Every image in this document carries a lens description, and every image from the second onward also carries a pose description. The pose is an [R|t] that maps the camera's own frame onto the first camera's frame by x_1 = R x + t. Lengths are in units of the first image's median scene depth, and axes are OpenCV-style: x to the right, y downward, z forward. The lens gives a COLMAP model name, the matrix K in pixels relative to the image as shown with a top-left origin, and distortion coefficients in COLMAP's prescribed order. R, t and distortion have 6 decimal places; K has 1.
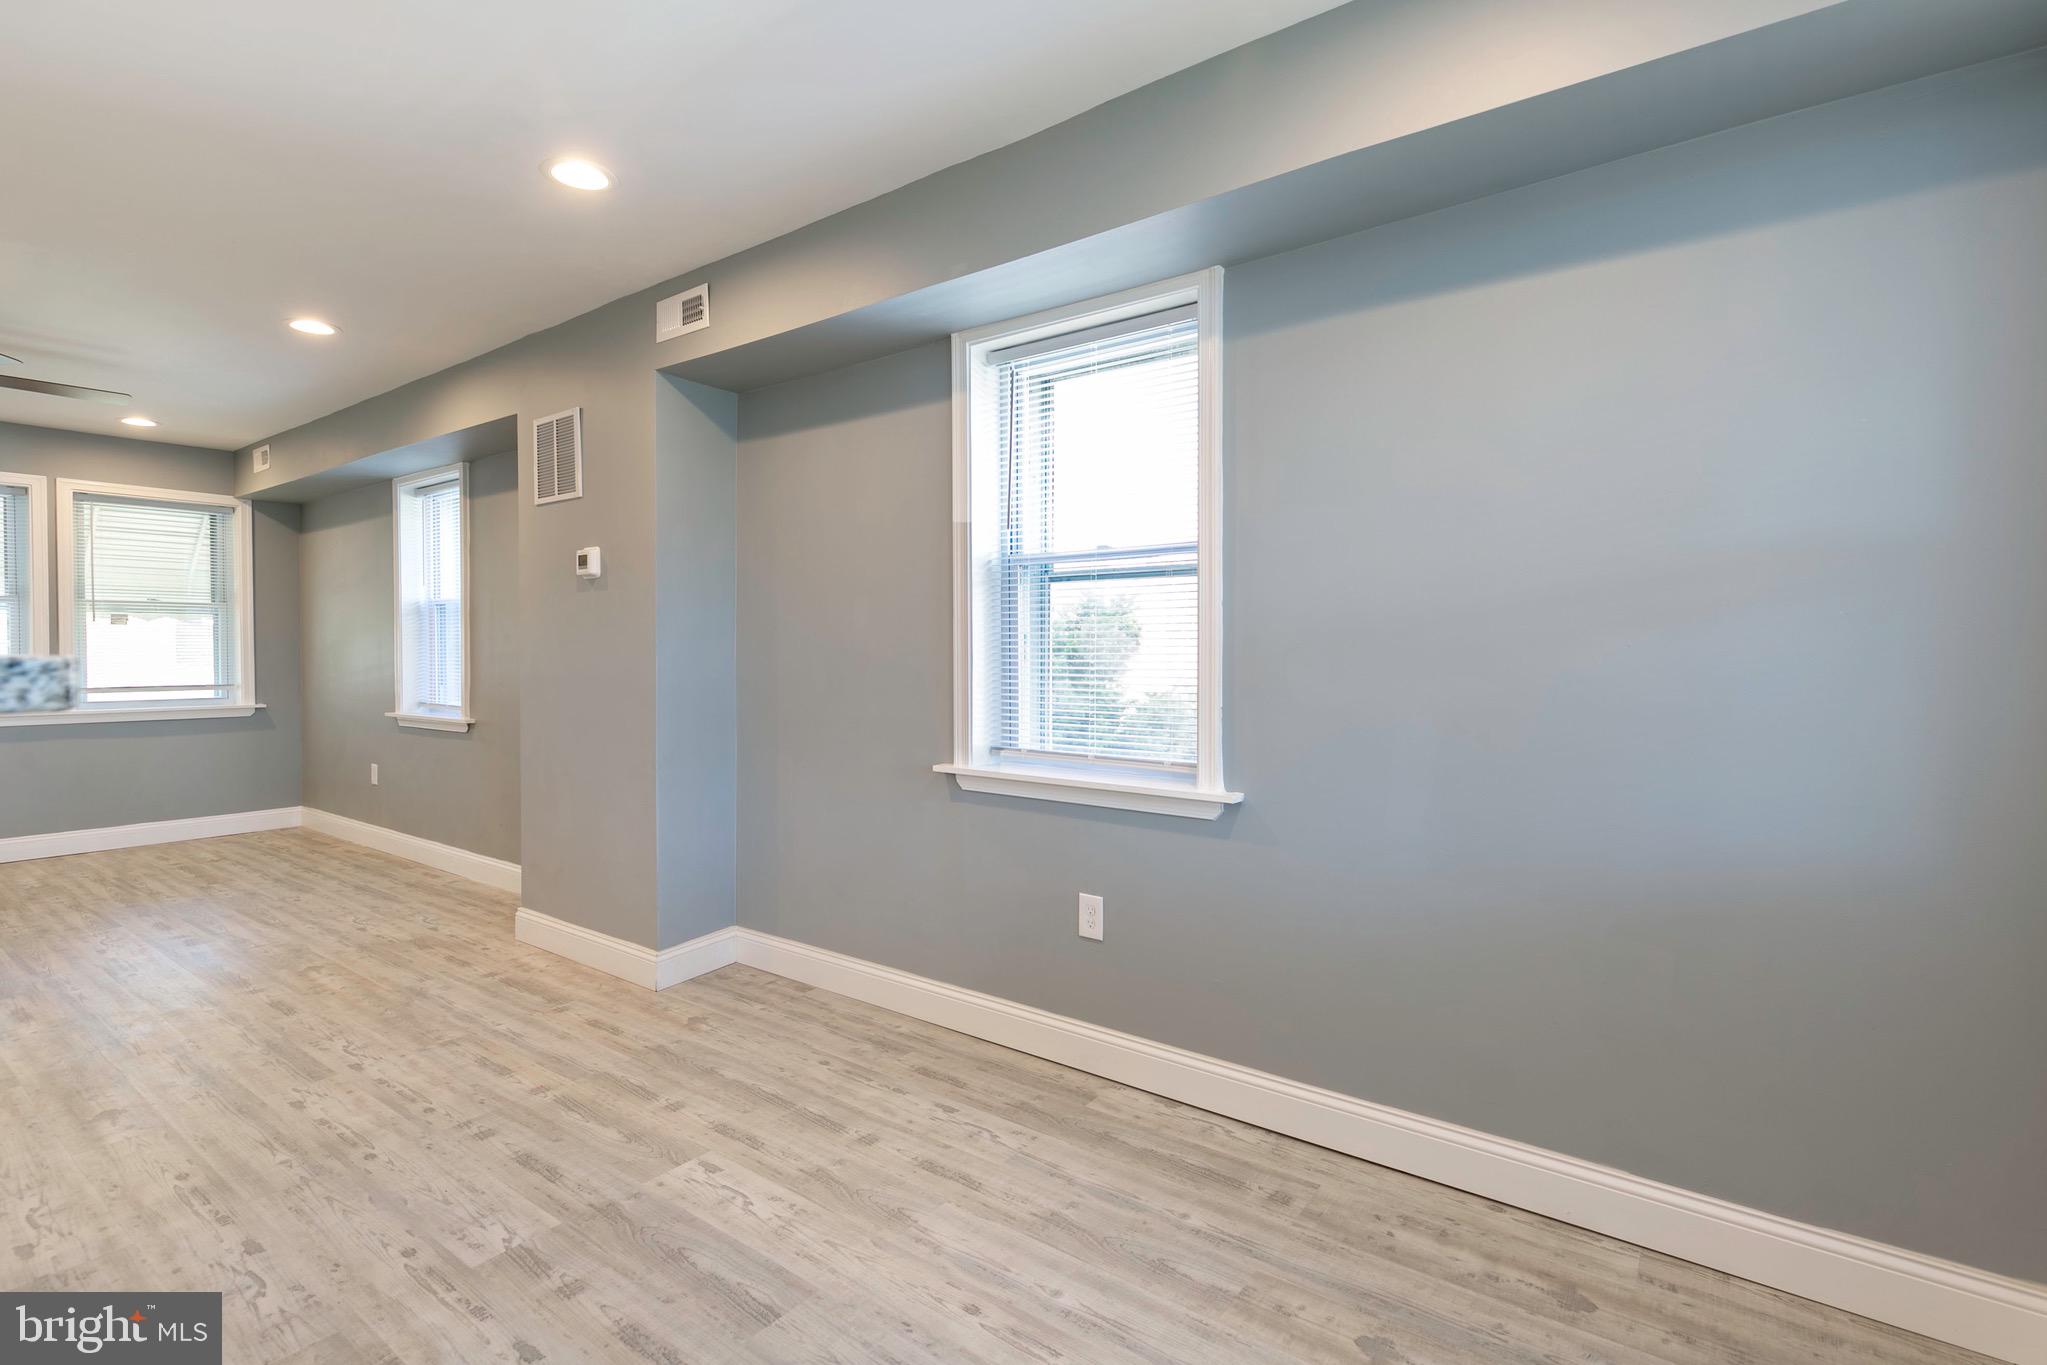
lens RADIAL K [[953.0, 0, 1052.9], [0, 953.0, 644.5], [0, 0, 1]] dist [0.007061, 0.000459]
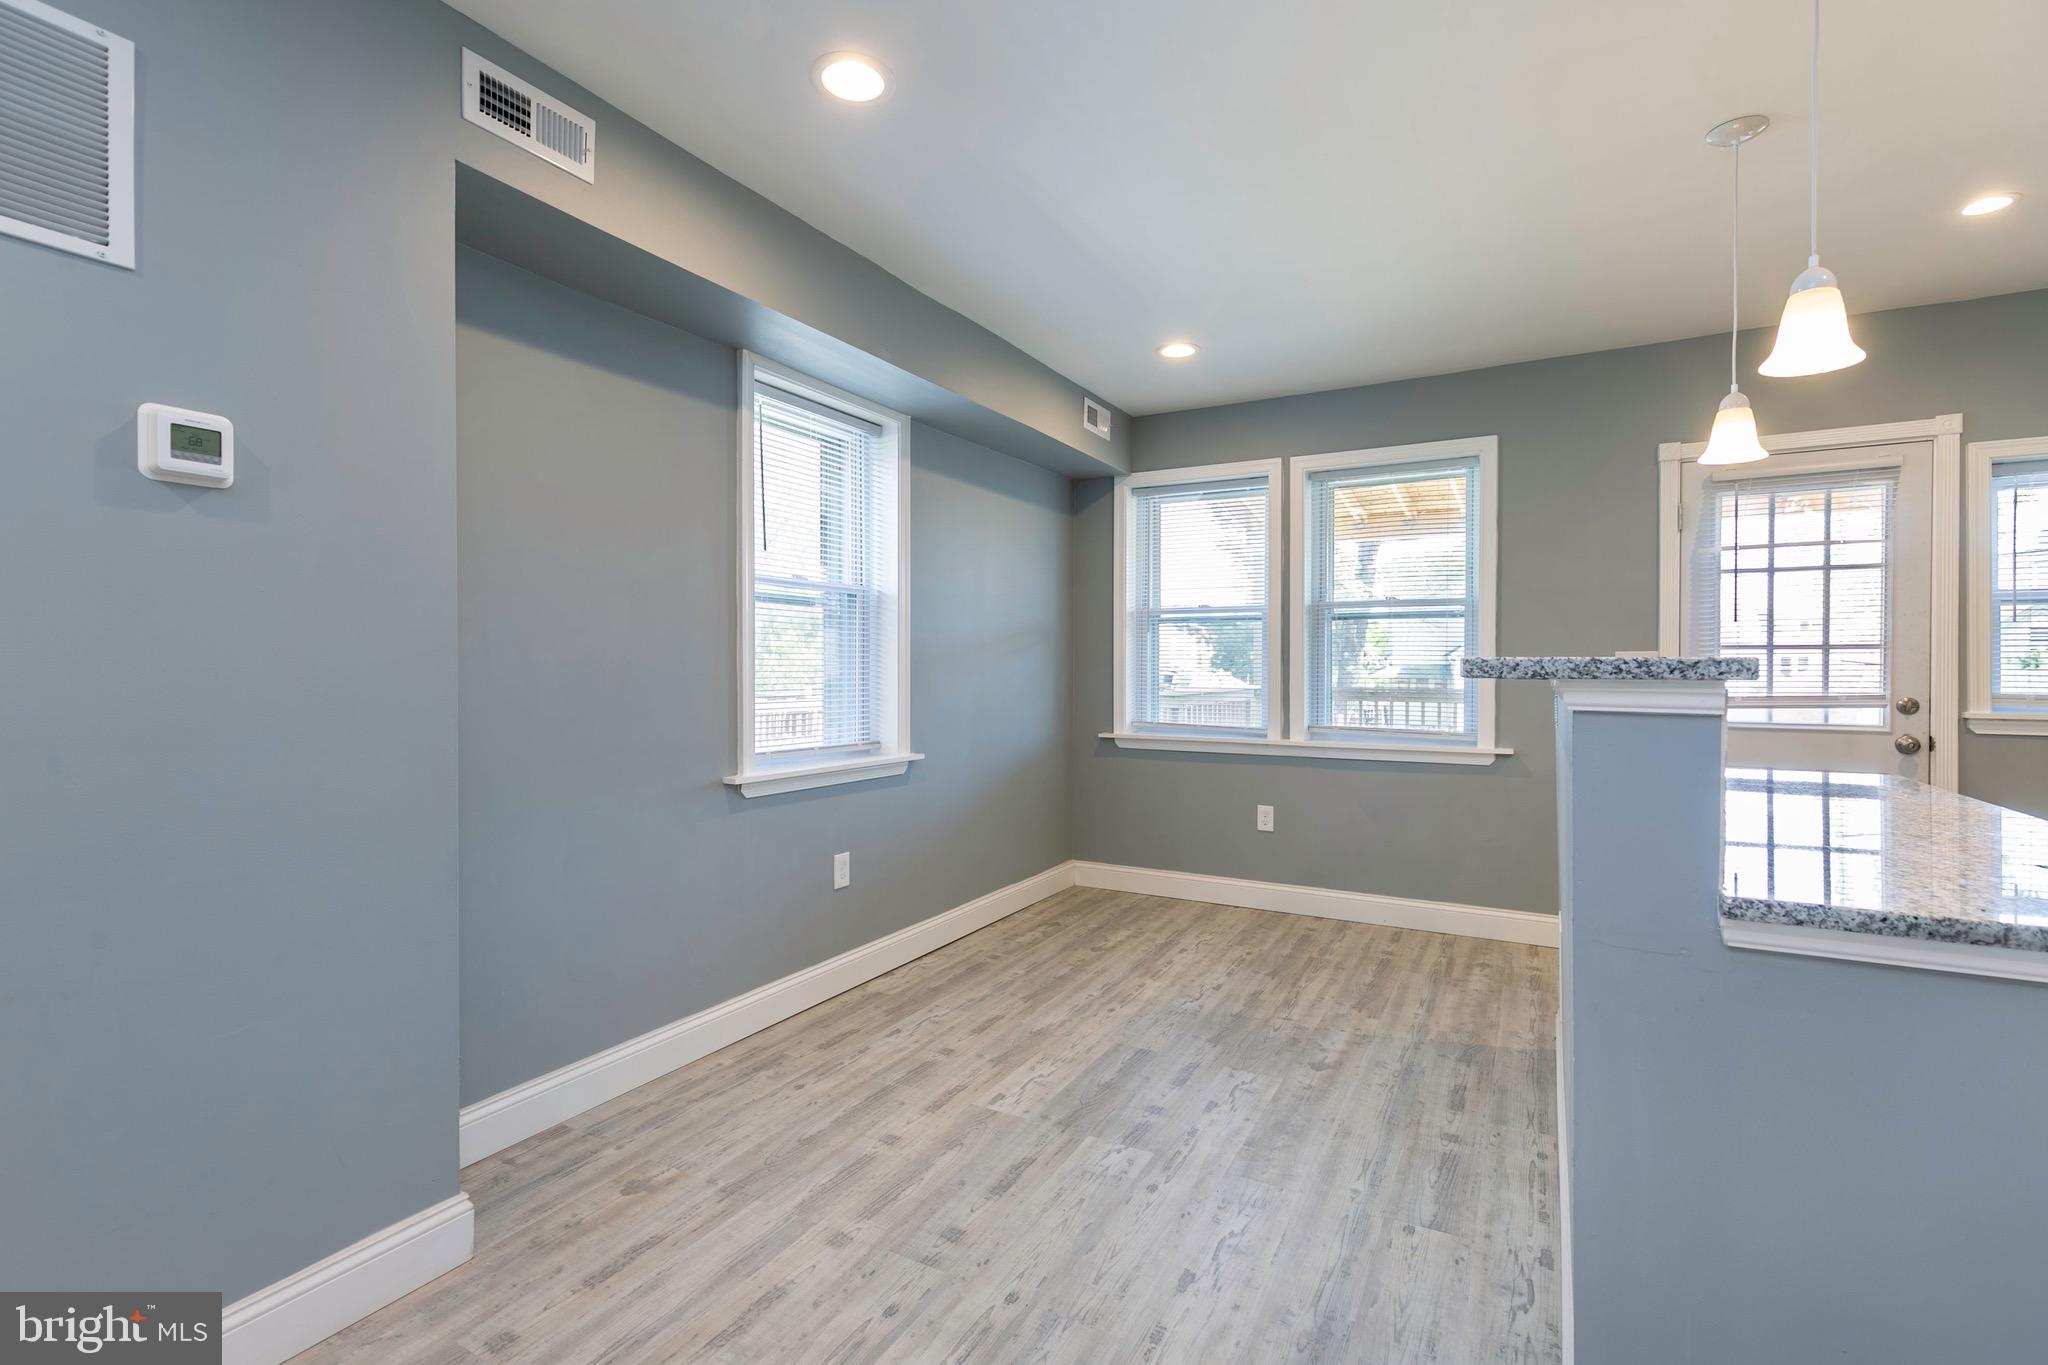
lens RADIAL K [[953.5, 0, 1016.3], [0, 953.5, 668.2], [0, 0, 1]] dist [0.007061, 0.000459]
pose [[-0.123905, -0.000651, 0.992294, -1.226632], [-0.008931, 0.999960, -0.000460, 0.008274], [-0.992254, -0.008920, -0.123906, 0.897762]]
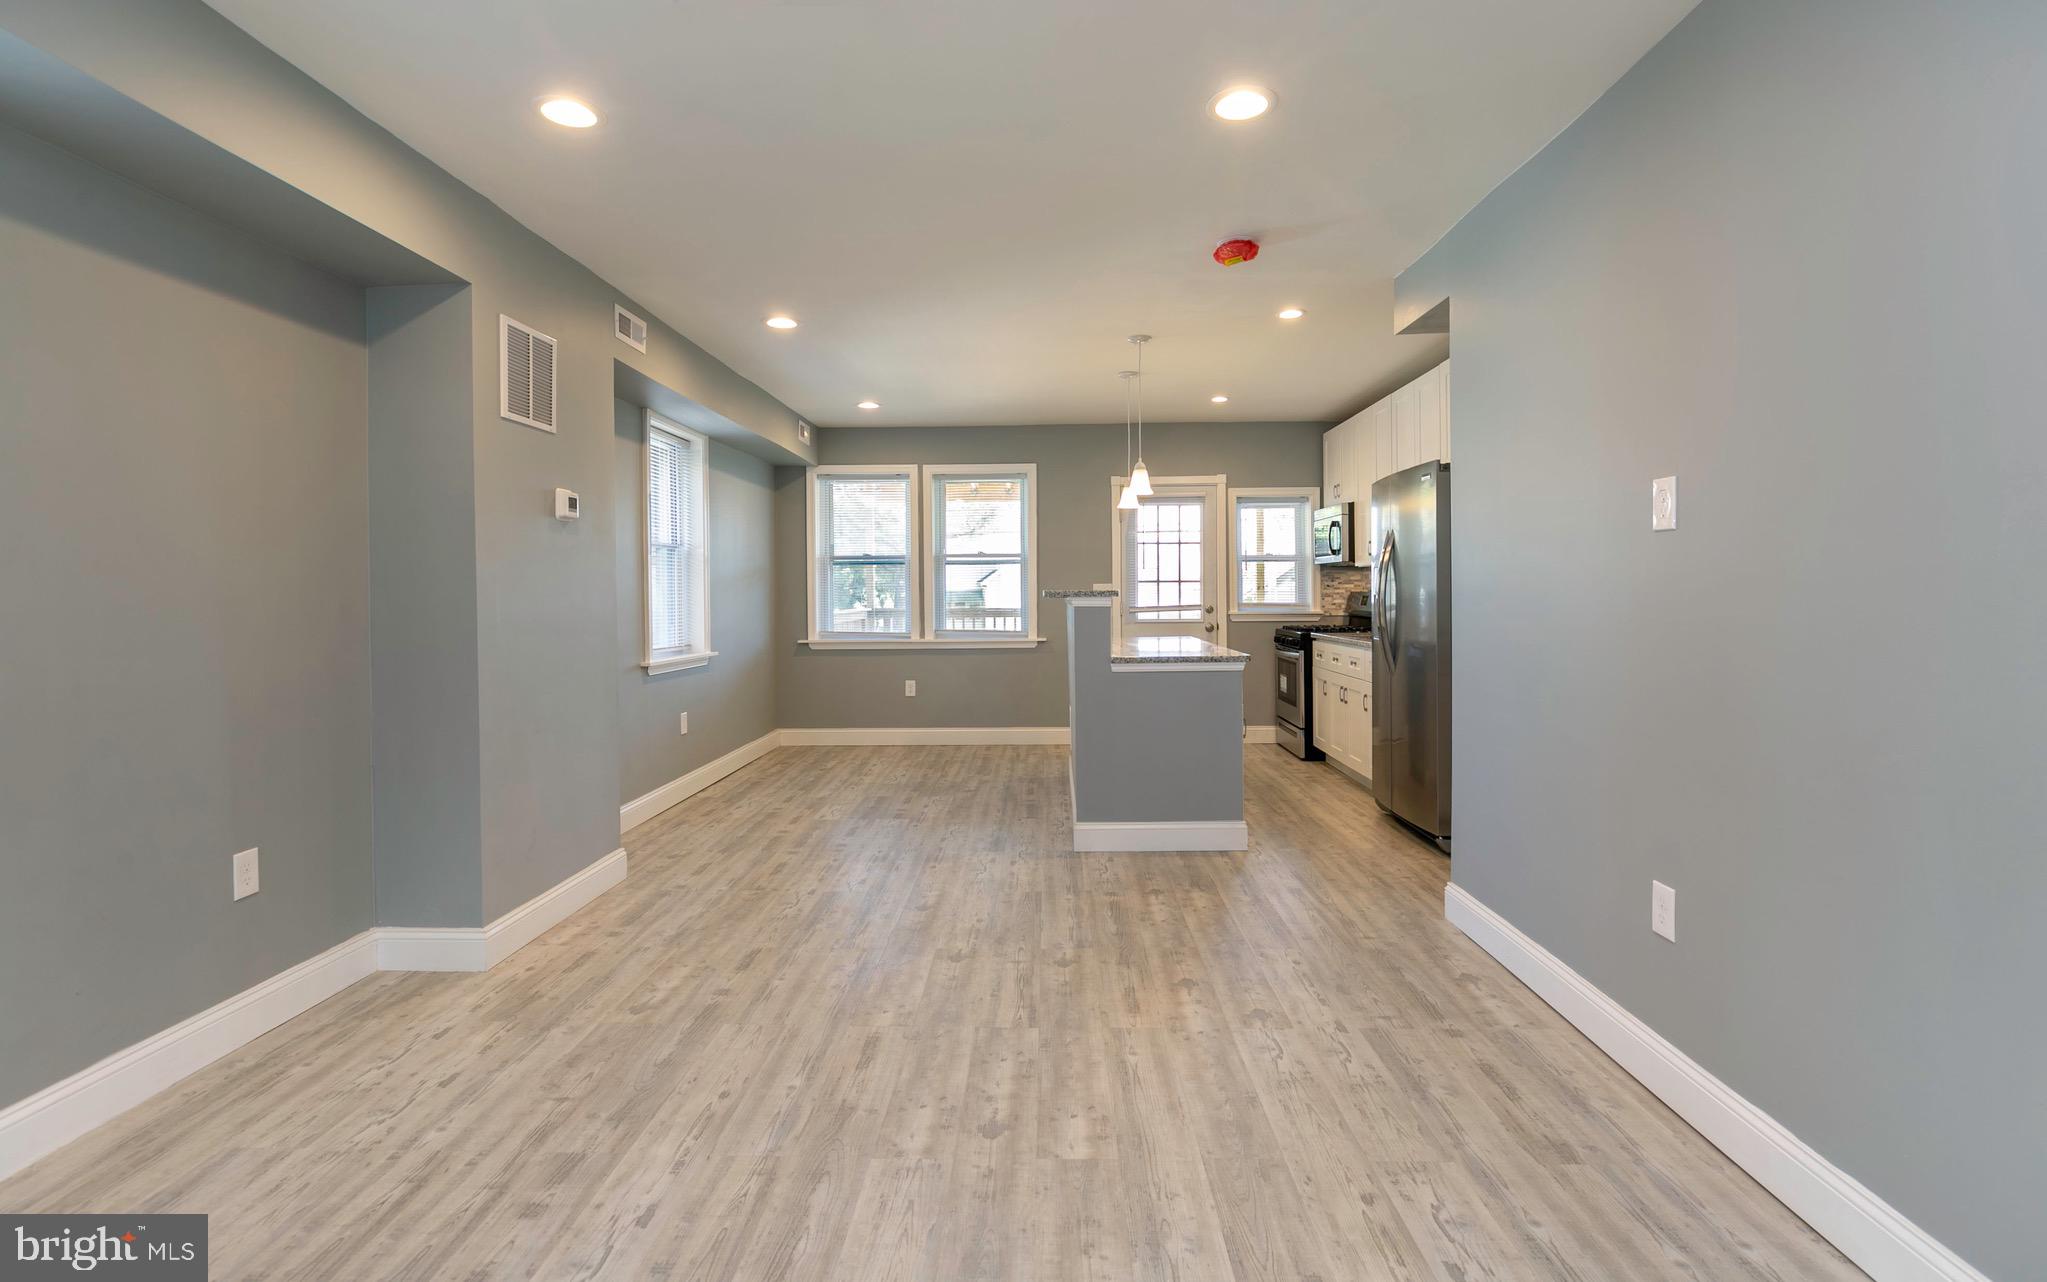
lens RADIAL K [[961.3, 0, 1047.3], [0, 961.3, 604.0], [0, 0, 1]] dist [-0.001853, -0.001269]
pose [[-0.584424, -0.003242, 0.811442, -2.047728], [0.003619, 0.999972, 0.006602, 0.012696], [-0.811440, 0.006795, -0.584396, 1.526104]]
